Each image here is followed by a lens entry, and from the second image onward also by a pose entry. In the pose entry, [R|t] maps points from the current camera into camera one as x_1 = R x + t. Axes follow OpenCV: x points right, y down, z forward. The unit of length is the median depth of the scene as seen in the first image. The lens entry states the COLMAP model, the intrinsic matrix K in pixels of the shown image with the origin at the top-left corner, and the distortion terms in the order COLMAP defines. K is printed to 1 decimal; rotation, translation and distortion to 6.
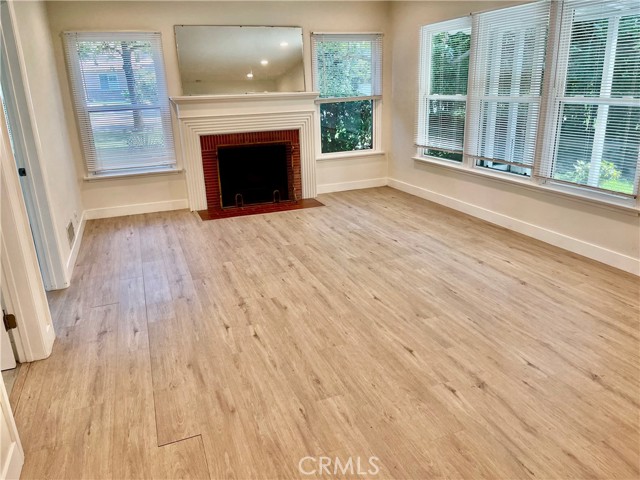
lens RADIAL K [[482.6, 0, 320.0], [0, 482.6, 240.0], [0, 0, 1]] dist [0.059604, -0.074126]
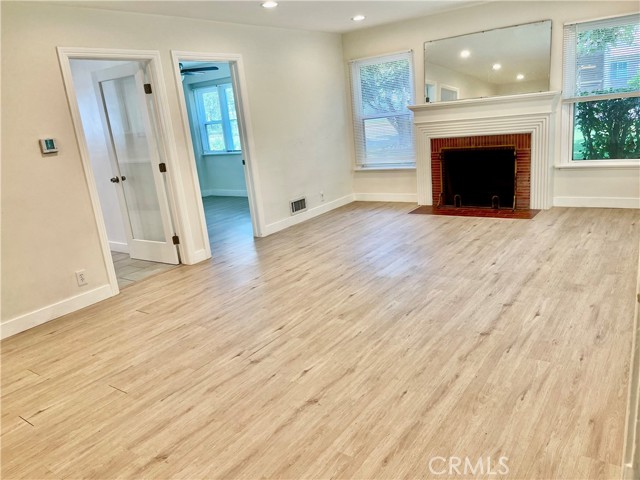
lens RADIAL K [[482.6, 0, 320.0], [0, 482.6, 240.0], [0, 0, 1]] dist [0.059604, -0.074126]
pose [[0.544908, 0.196250, -0.815207, 0.780578], [-0.177310, 0.977208, 0.116730, -0.099195], [0.819535, 0.080937, 0.567285, 0.240900]]
